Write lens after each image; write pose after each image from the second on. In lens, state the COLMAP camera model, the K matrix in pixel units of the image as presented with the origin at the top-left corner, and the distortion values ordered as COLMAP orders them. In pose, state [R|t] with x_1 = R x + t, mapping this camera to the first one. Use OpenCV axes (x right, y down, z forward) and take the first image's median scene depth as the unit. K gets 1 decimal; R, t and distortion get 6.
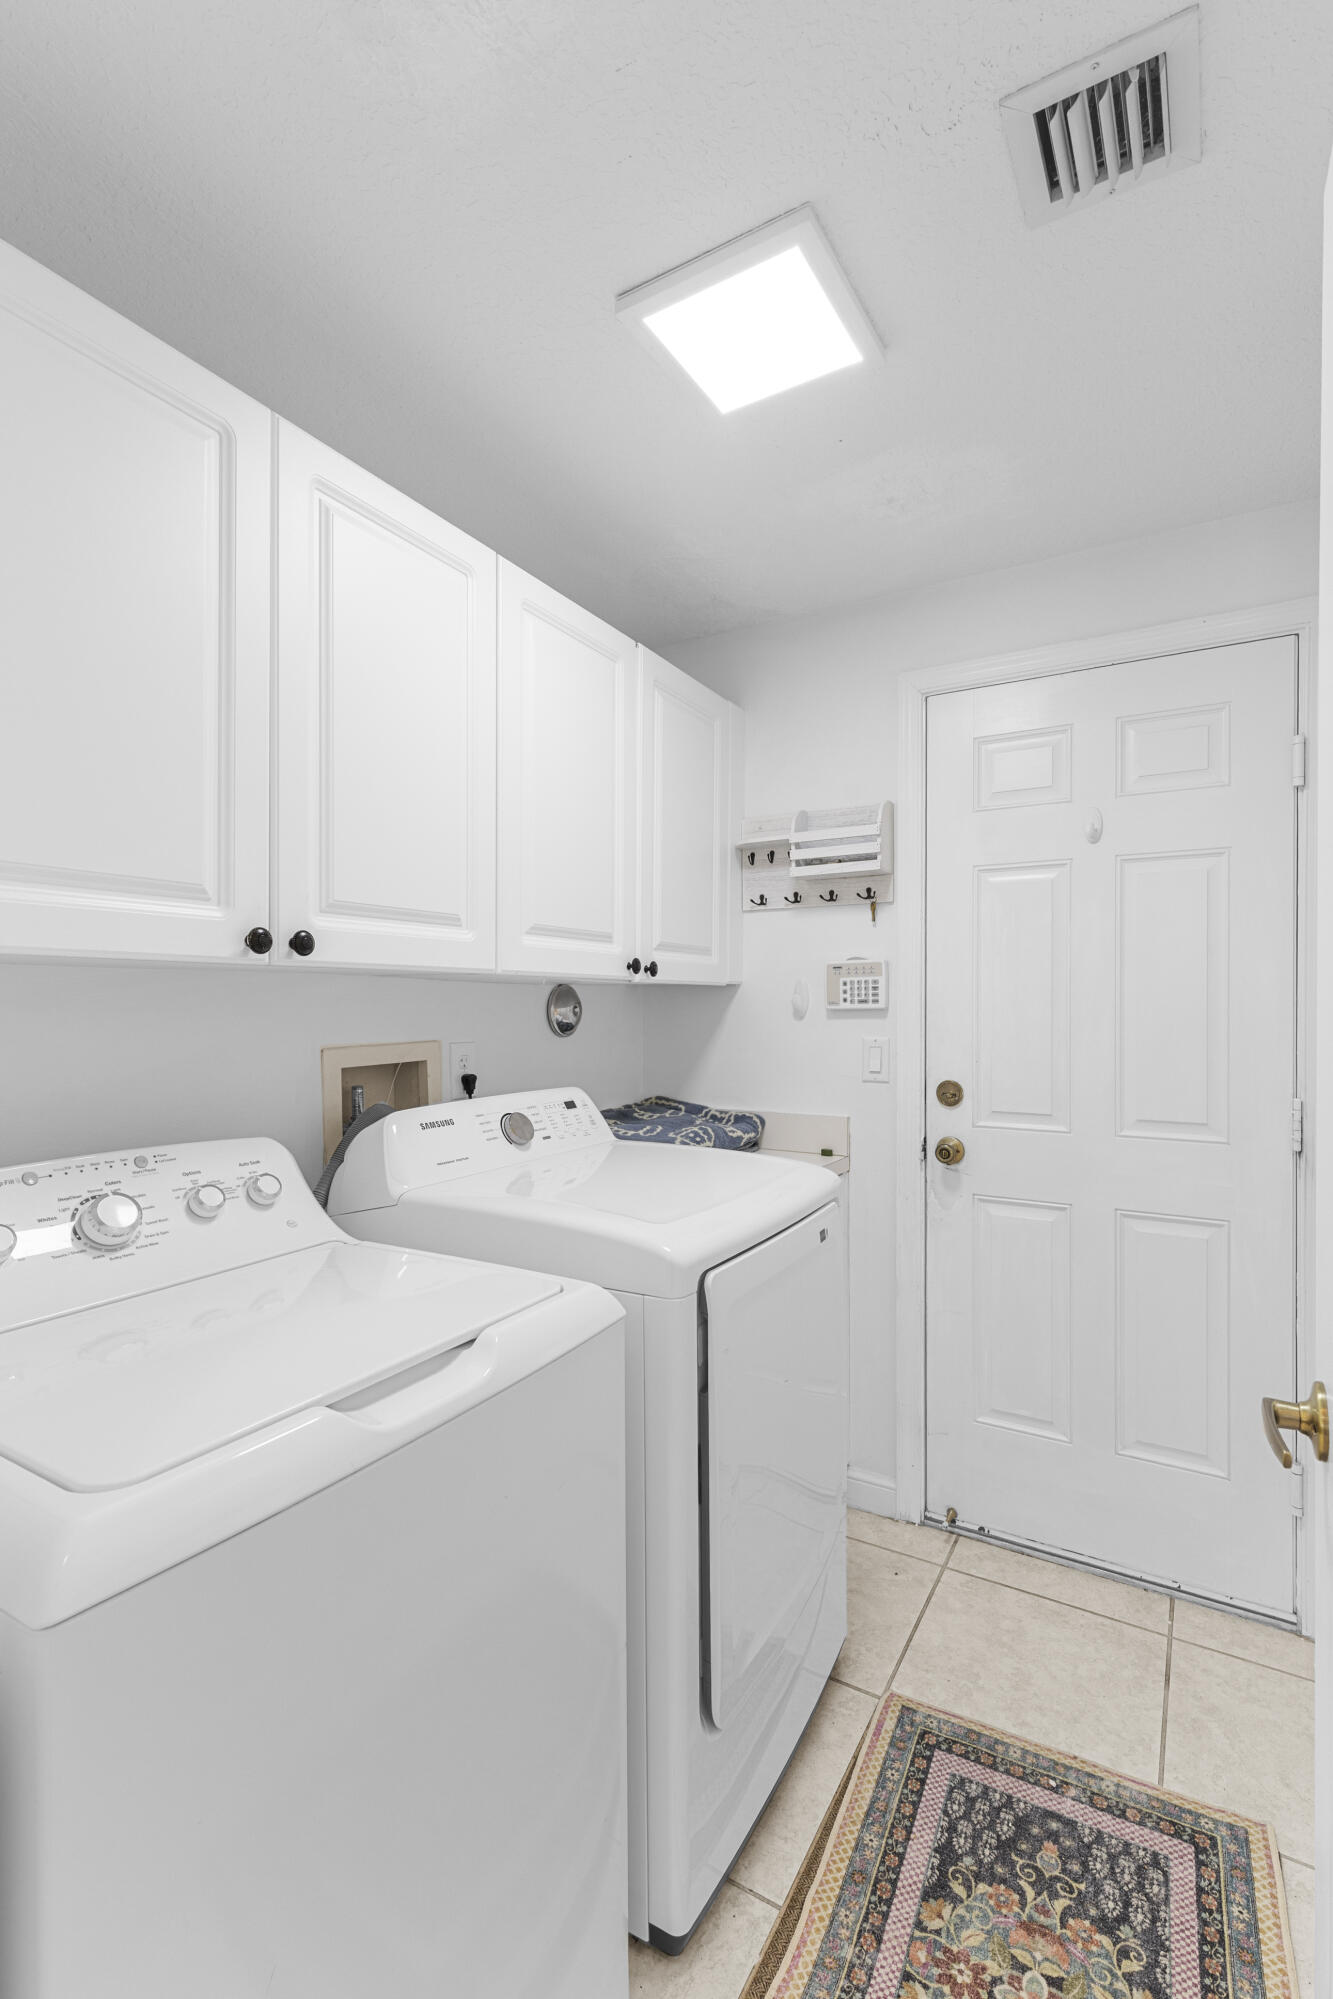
lens RADIAL K [[897.4, 0, 666.5], [0, 897.4, 1003.1], [0, 0, 1]] dist [0.006755, -0.001513]
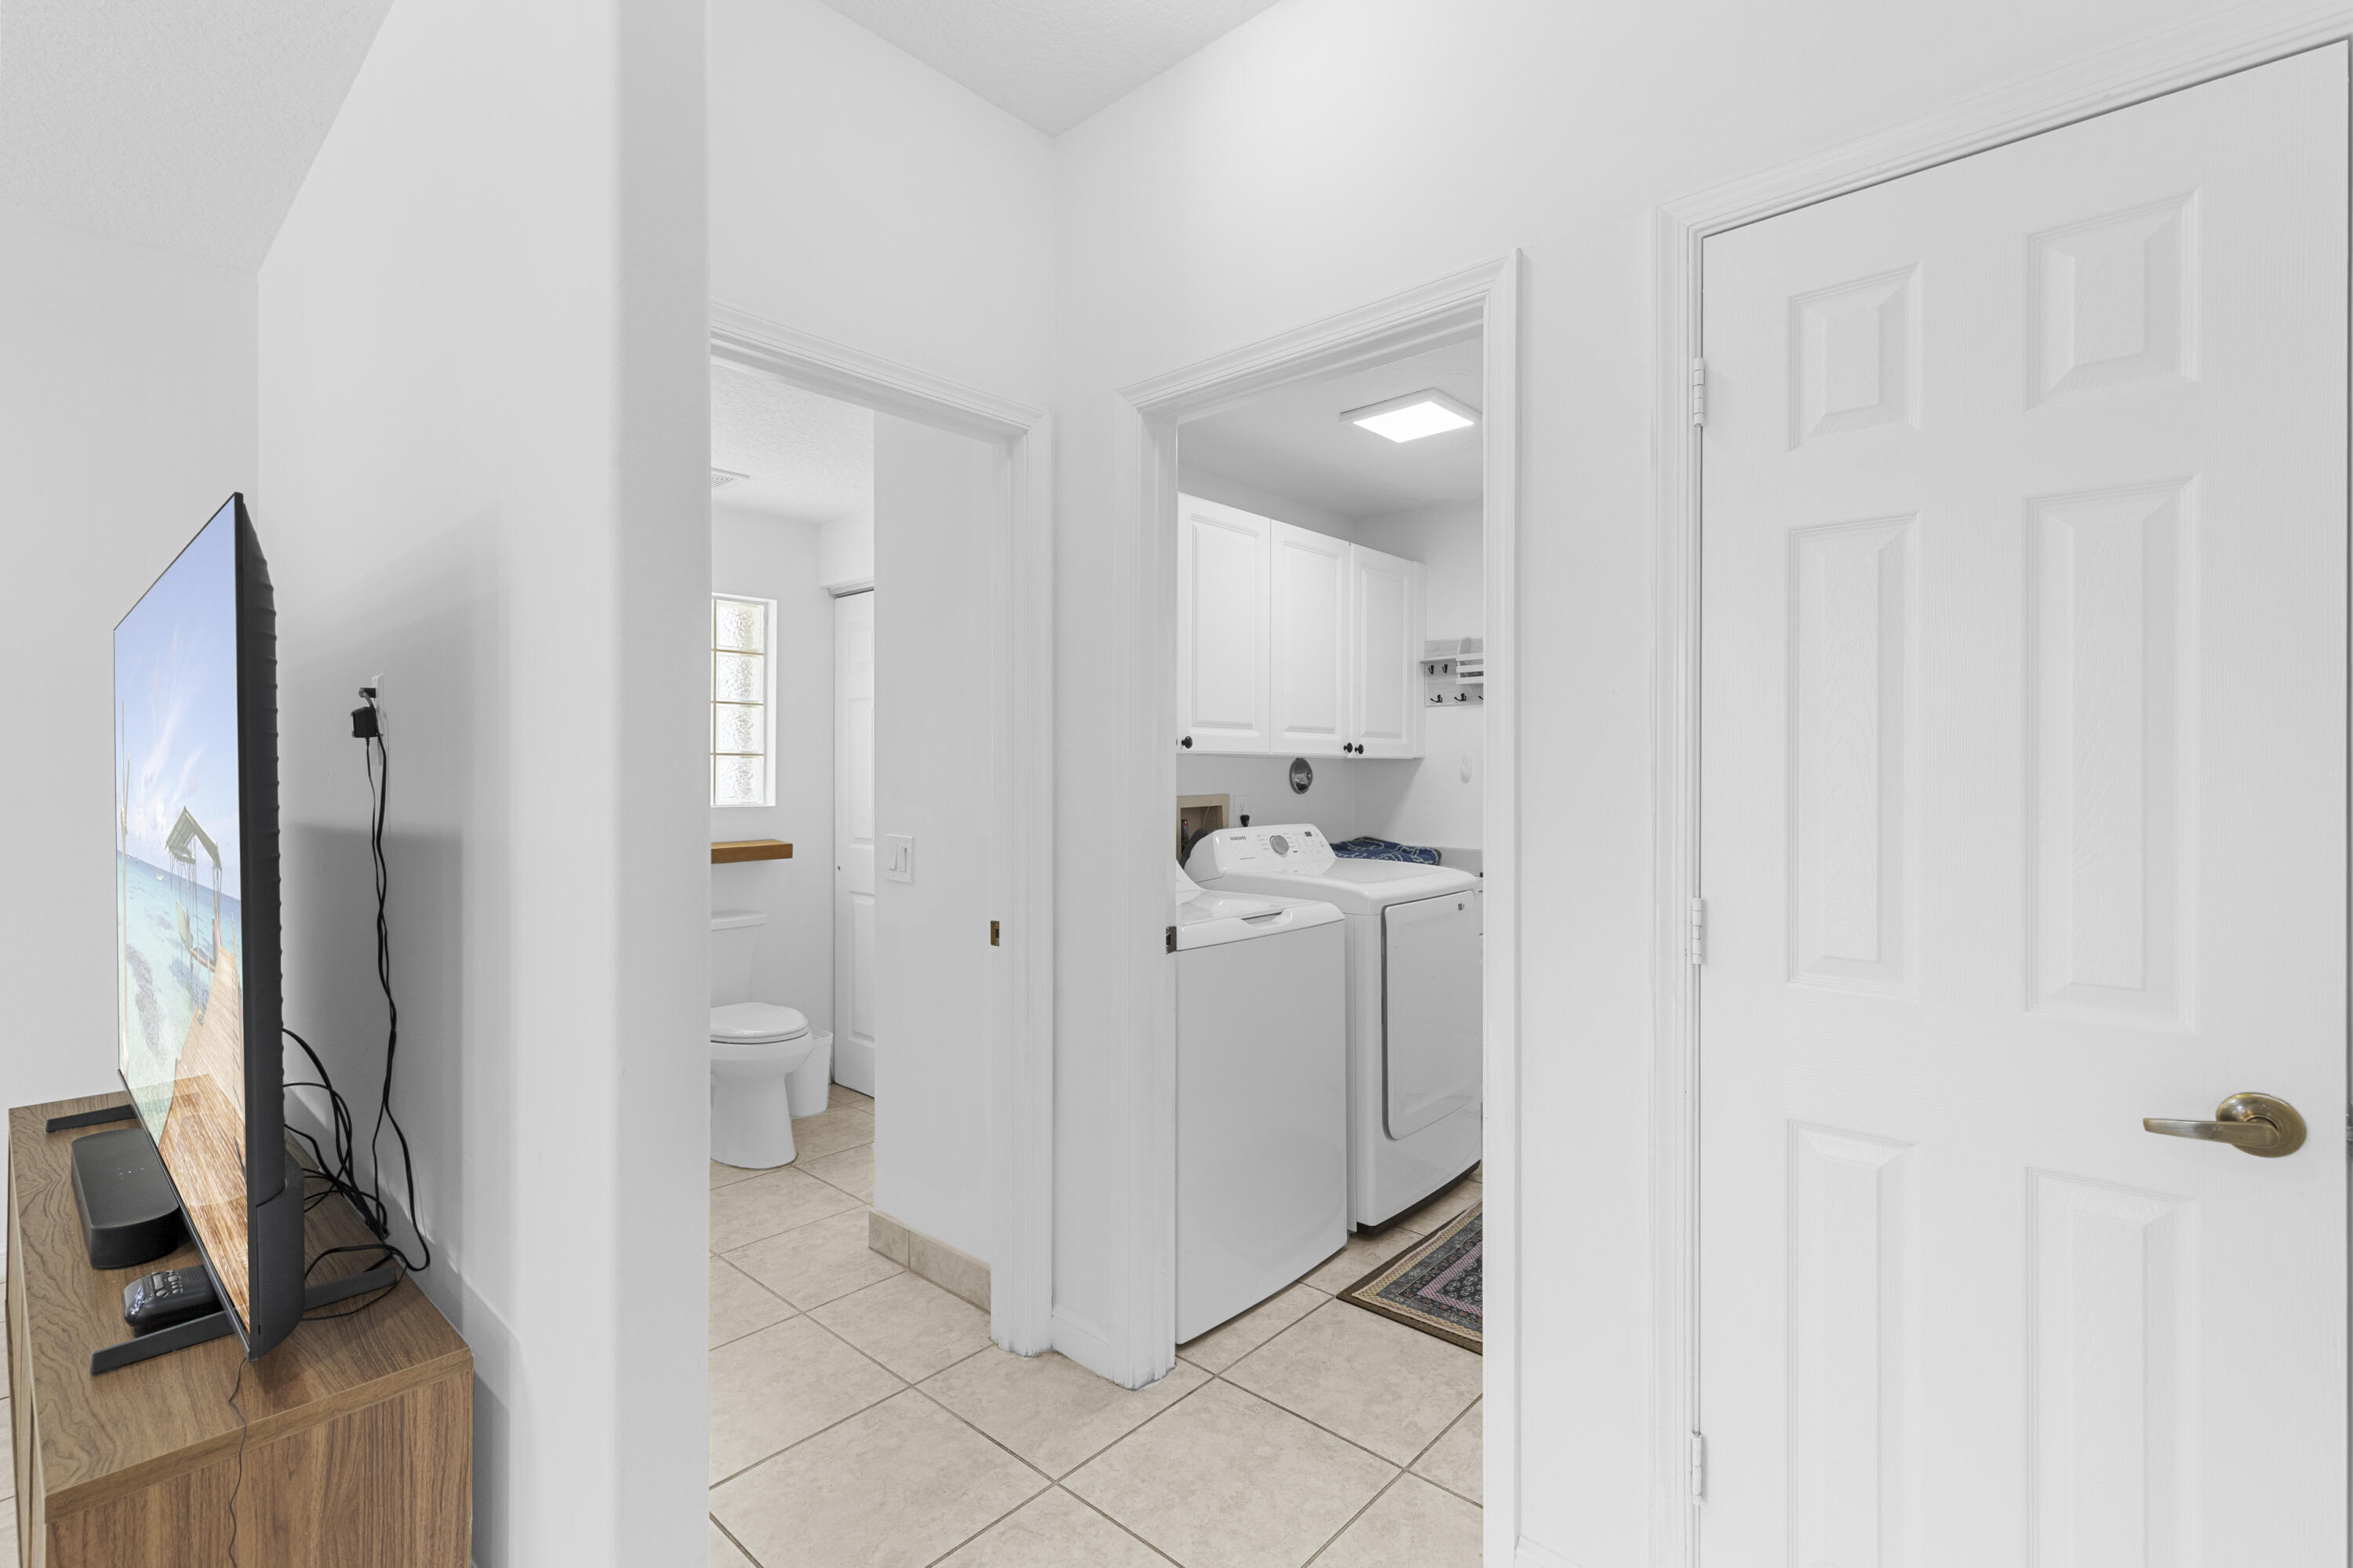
lens RADIAL K [[1056.3, 0, 1186.4], [0, 1056.3, 769.5], [0, 0, 1]] dist [0.006755, -0.001513]
pose [[0.982779, -0.000377, -0.184783, 0.027123], [-0.000013, 0.999998, -0.002111, 0.000923], [0.184784, 0.002077, 0.982777, -0.867497]]
